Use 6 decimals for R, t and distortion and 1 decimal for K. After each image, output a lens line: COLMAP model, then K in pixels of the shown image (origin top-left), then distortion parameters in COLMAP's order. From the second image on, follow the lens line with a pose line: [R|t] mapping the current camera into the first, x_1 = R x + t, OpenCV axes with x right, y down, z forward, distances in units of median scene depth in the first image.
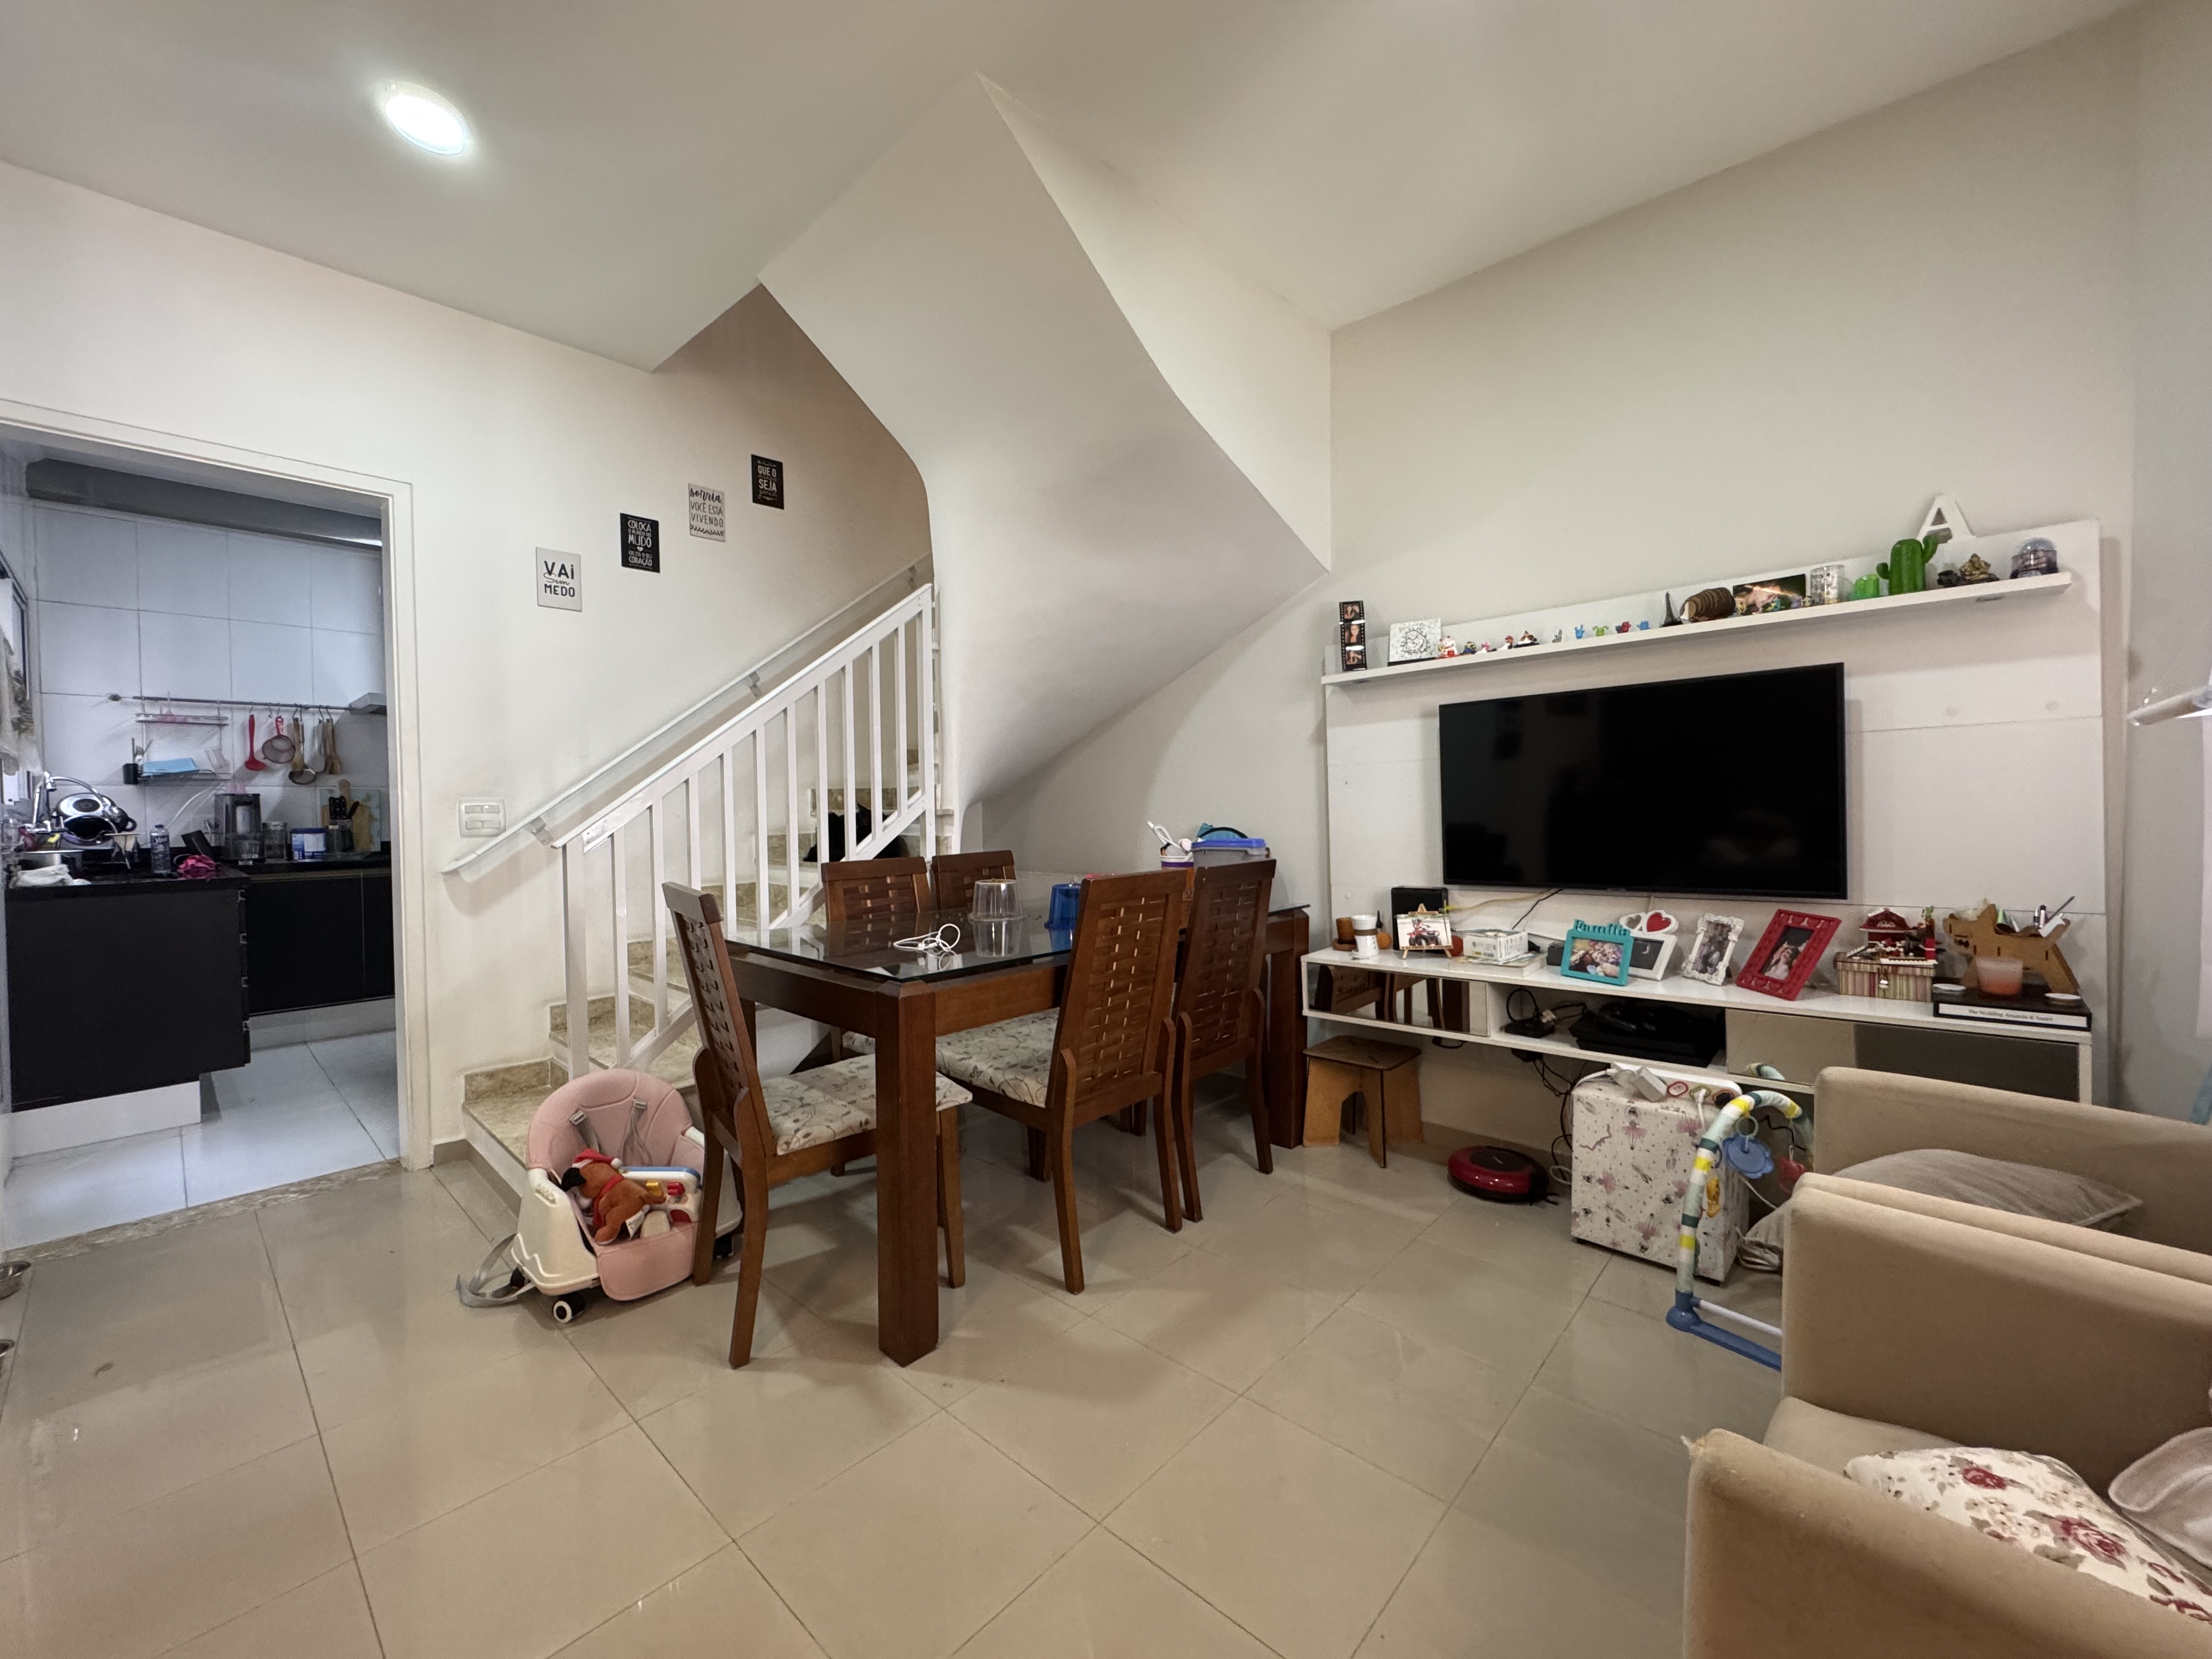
lens RADIAL K [[886.2, 0, 1111.8], [0, 886.2, 828.4], [0, 0, 1]] dist [-0.001945, -0.000065]
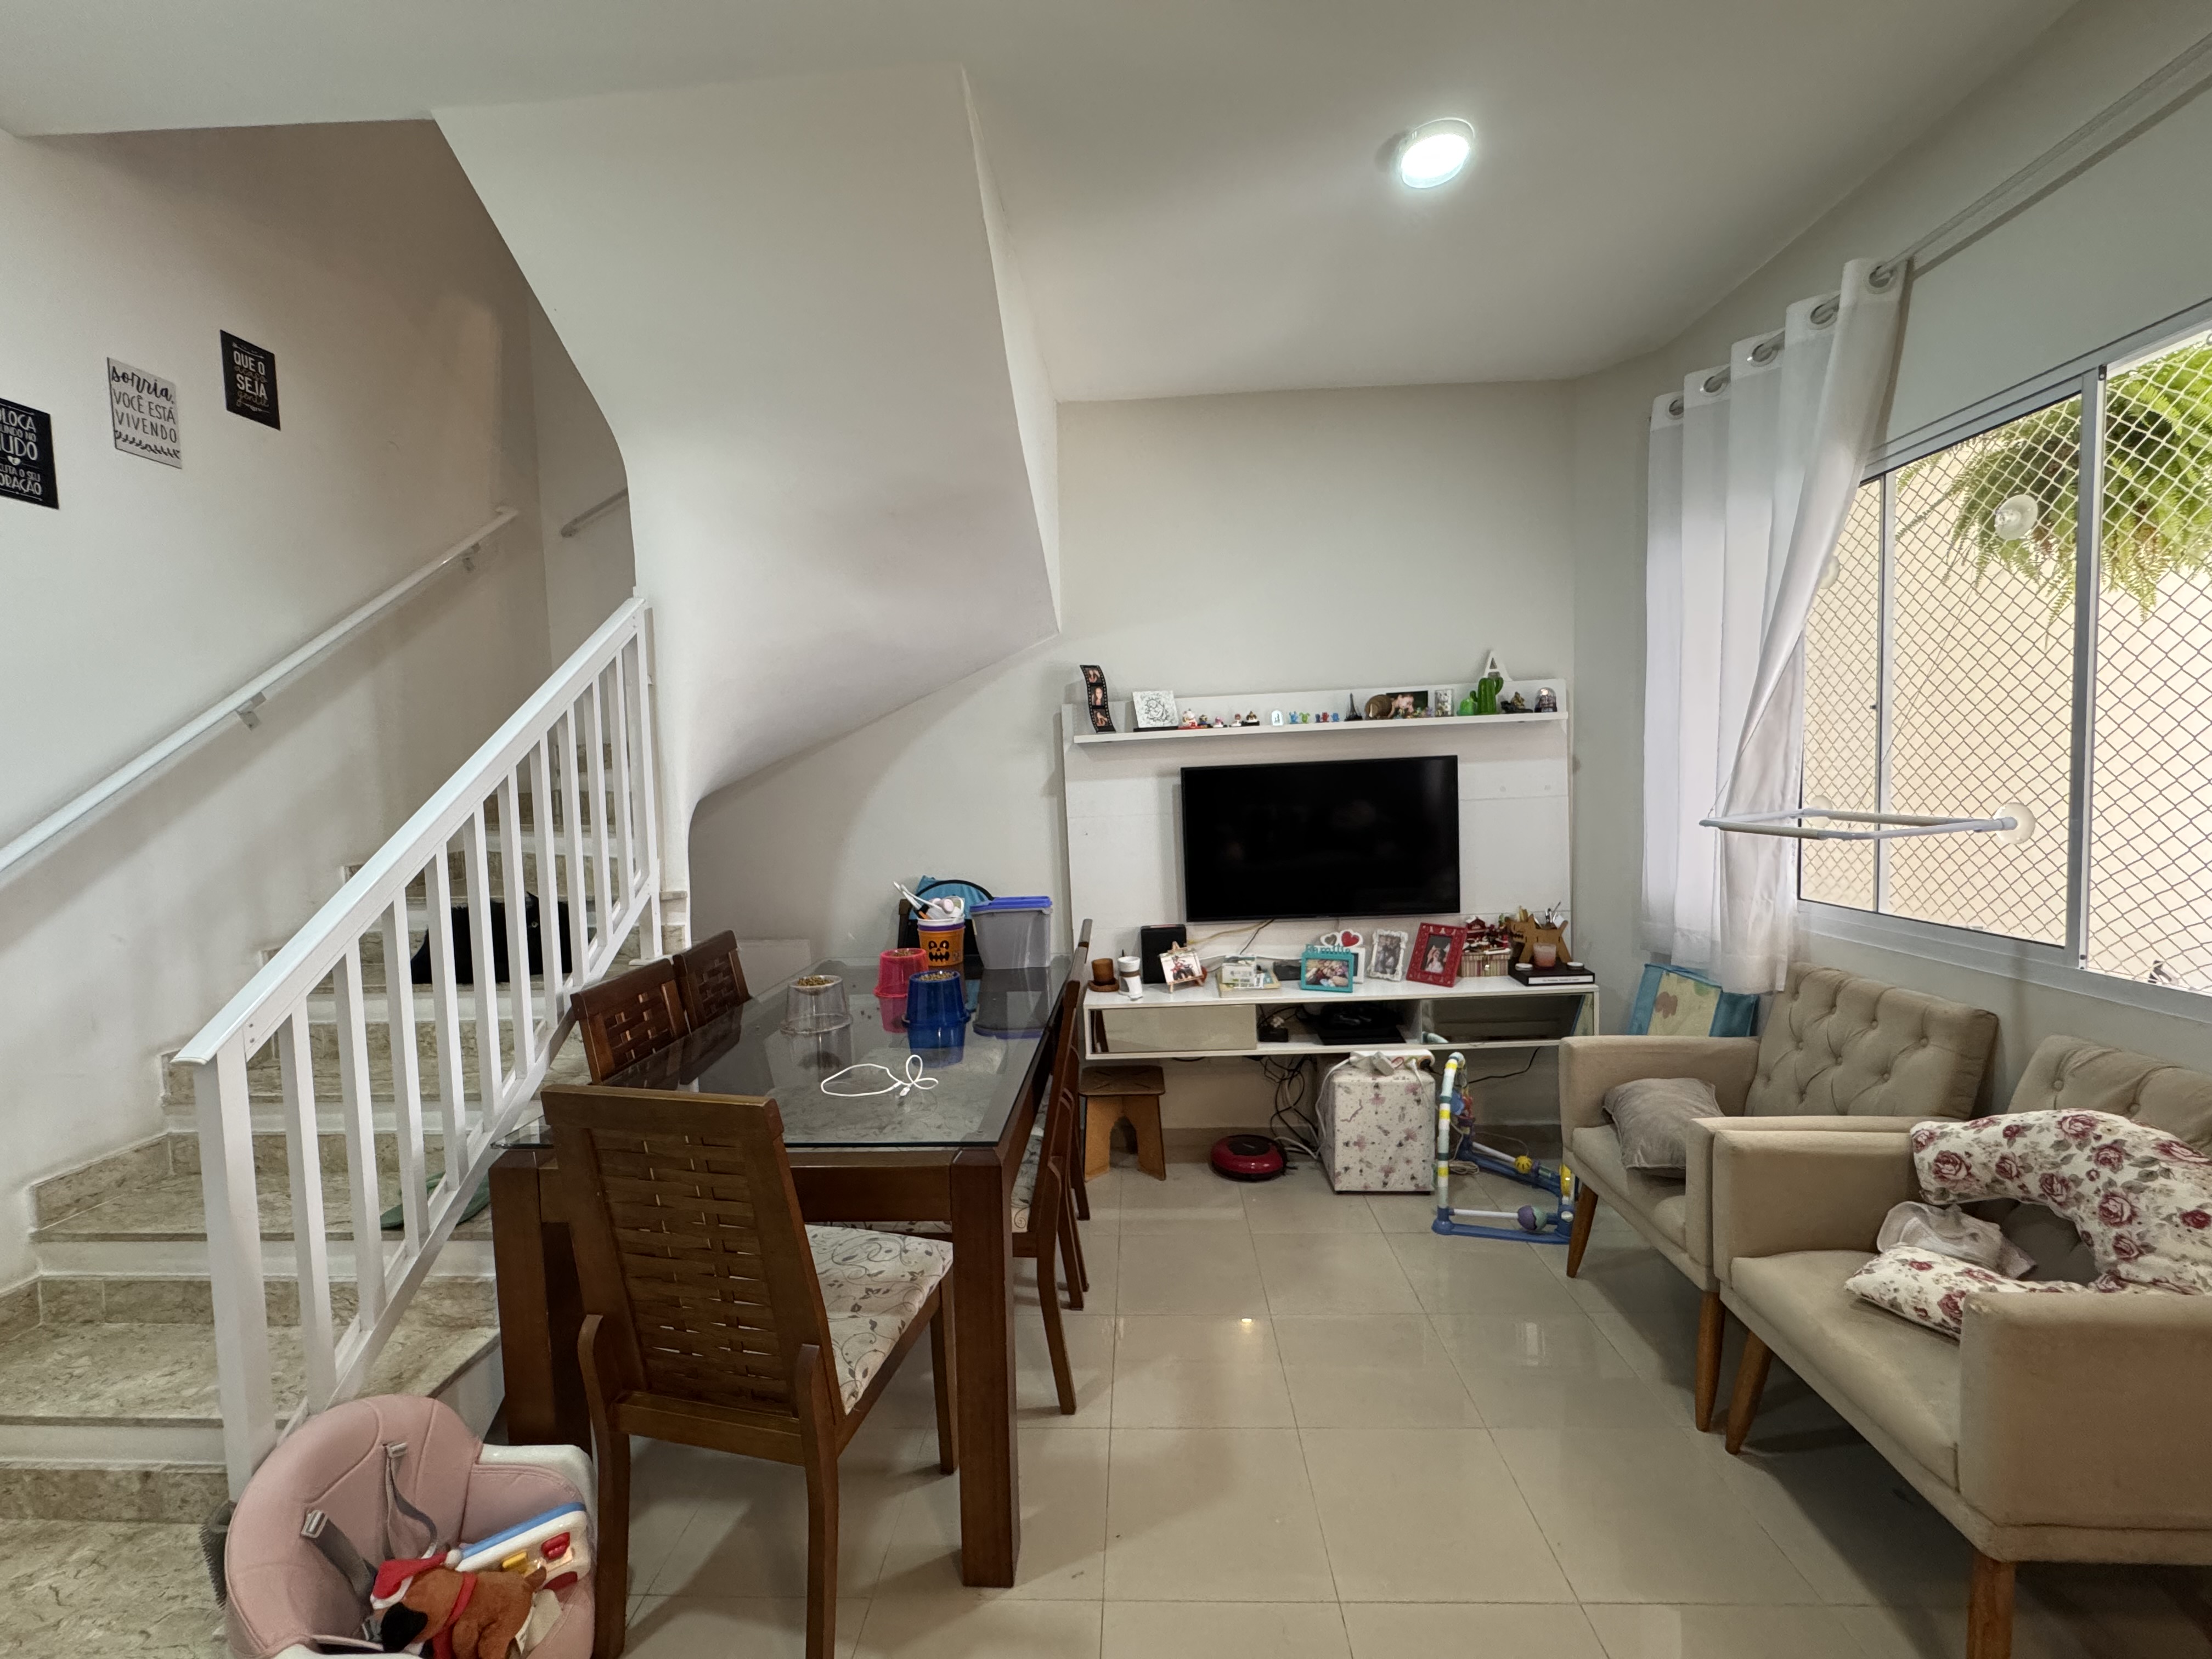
lens RADIAL K [[883.4, 0, 1111.2], [0, 883.4, 824.7], [0, 0, 1]] dist [-0.001877, 0.000010]
pose [[0.763084, -0.043037, 0.644865, -0.515948], [0.034435, 0.999071, 0.025928, -0.114617], [-0.645381, 0.002421, 0.763857, 0.211407]]
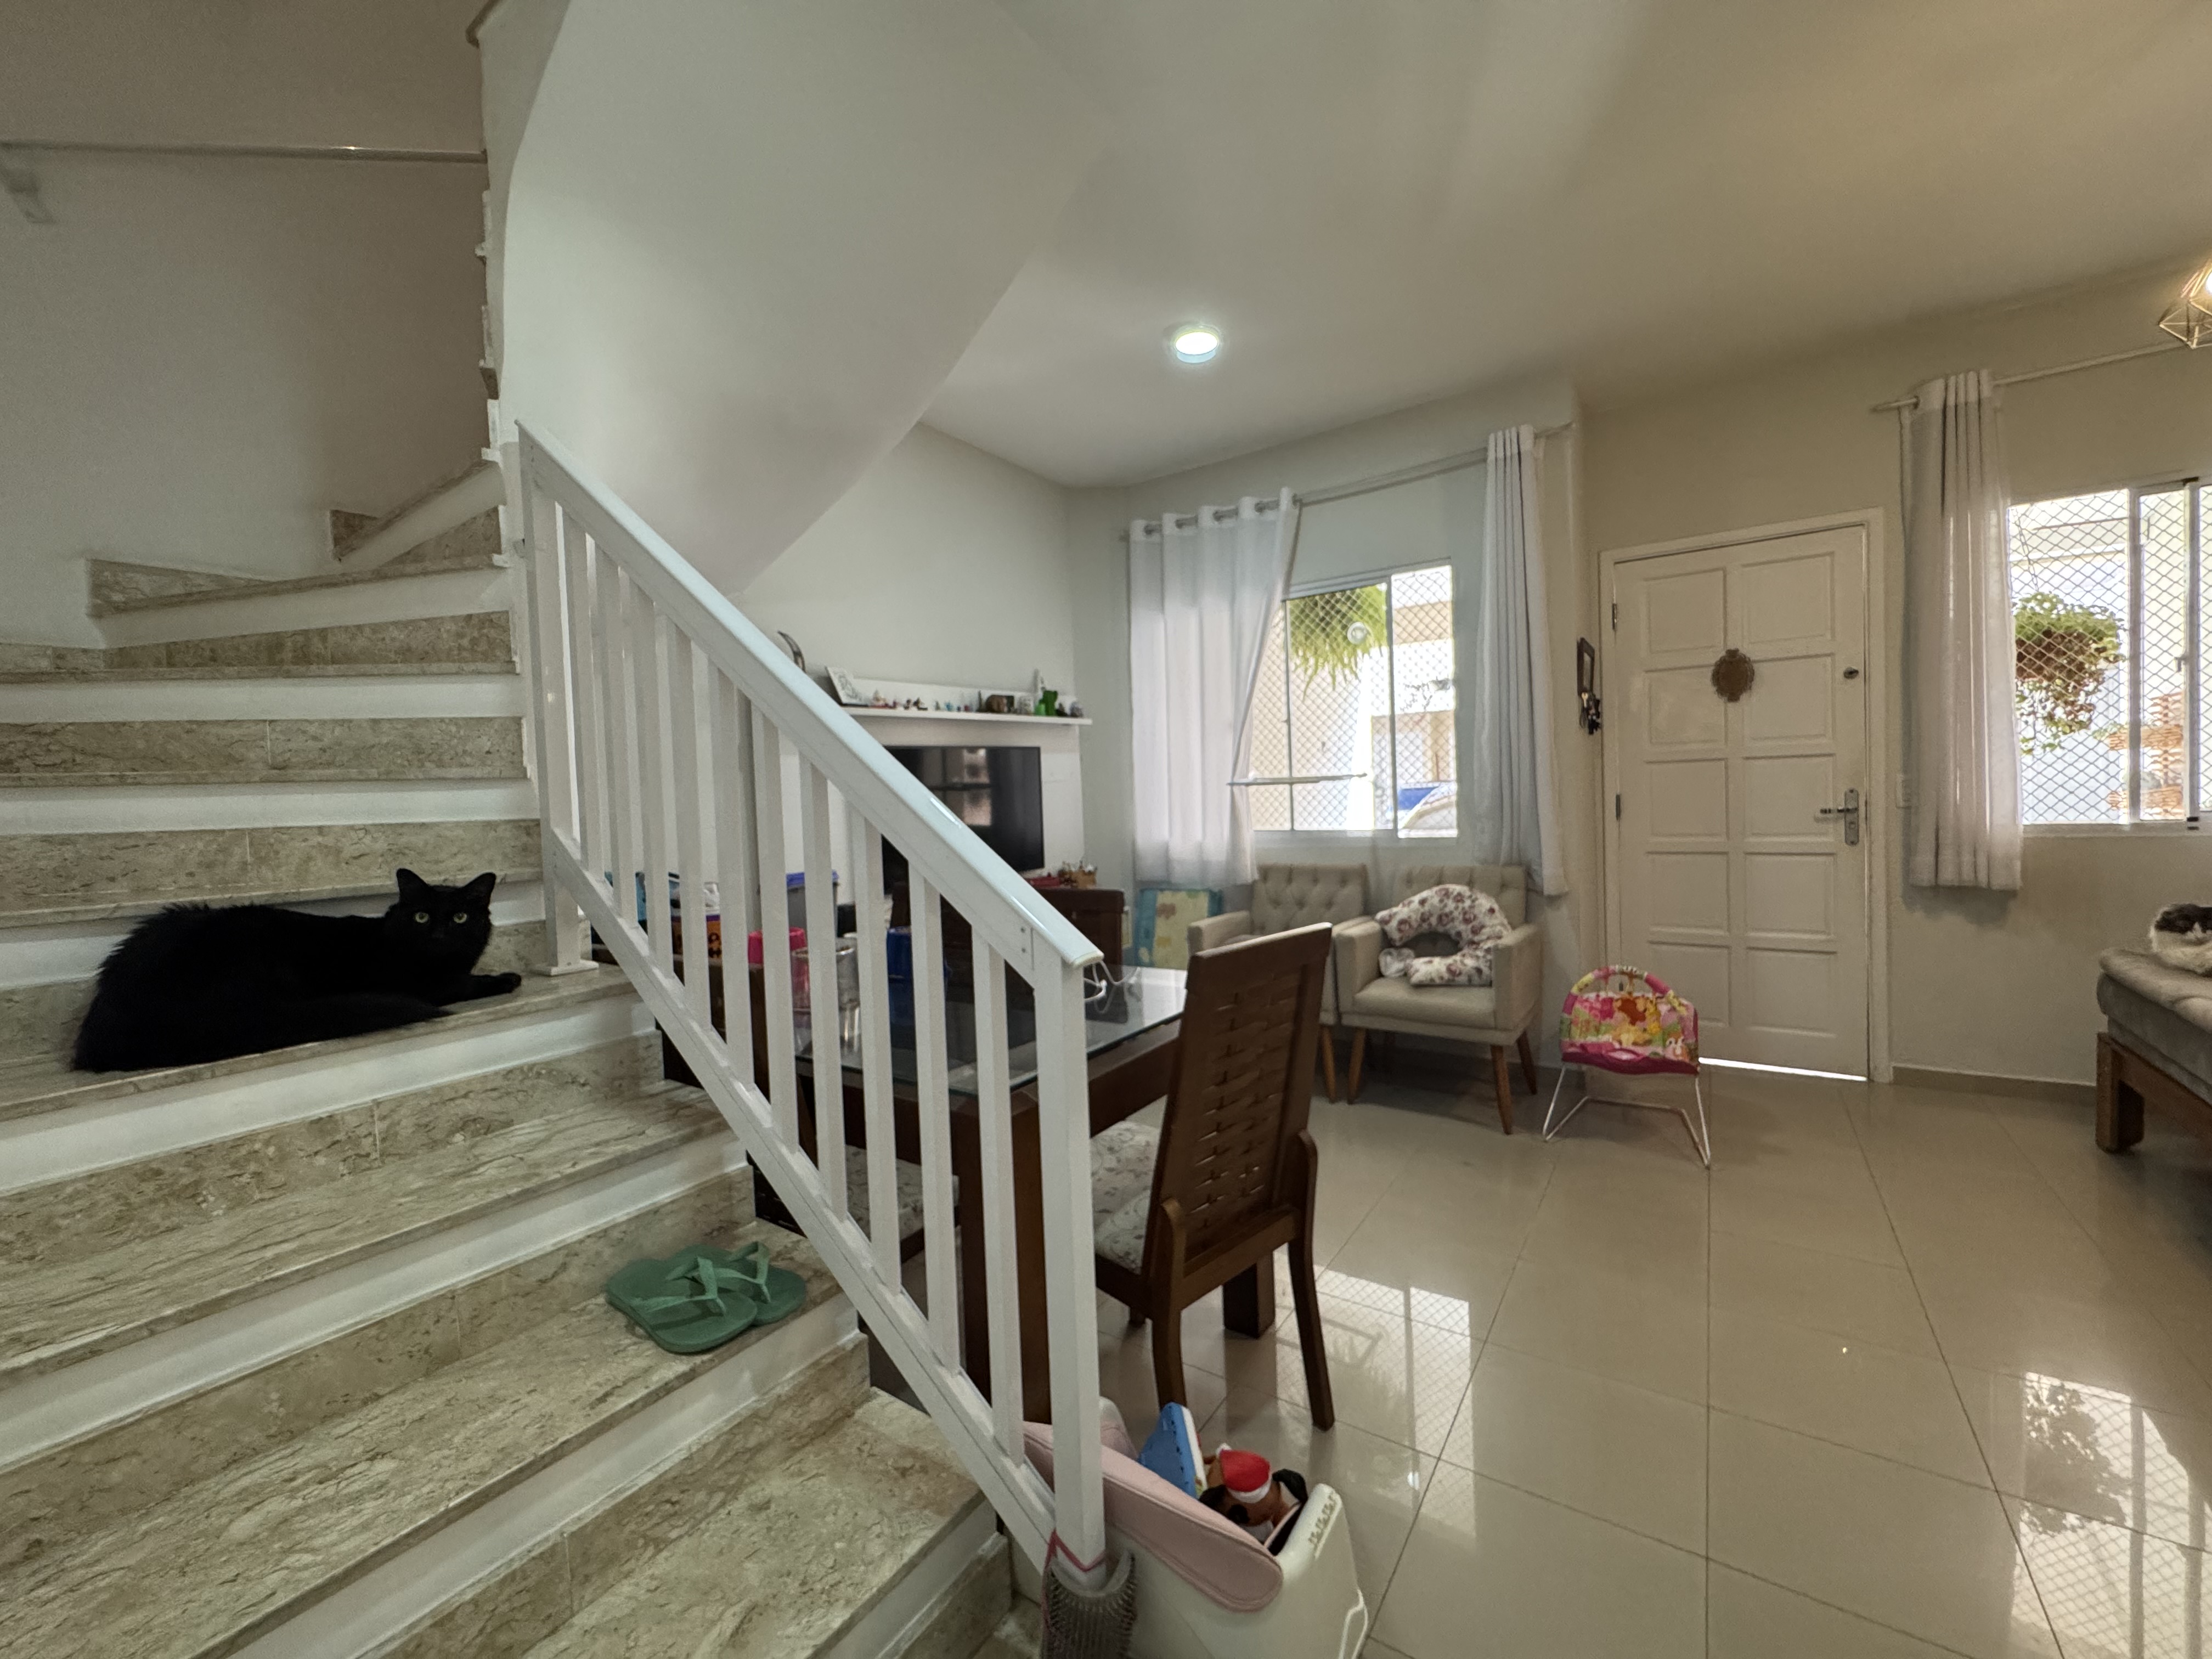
lens RADIAL K [[883.4, 0, 1111.2], [0, 883.4, 824.7], [0, 0, 1]] dist [-0.001877, 0.000010]
pose [[-0.136788, -0.017049, 0.990454, -0.990154], [0.066300, 0.997452, 0.026326, -0.050510], [-0.988379, 0.069268, -0.135309, 0.988414]]
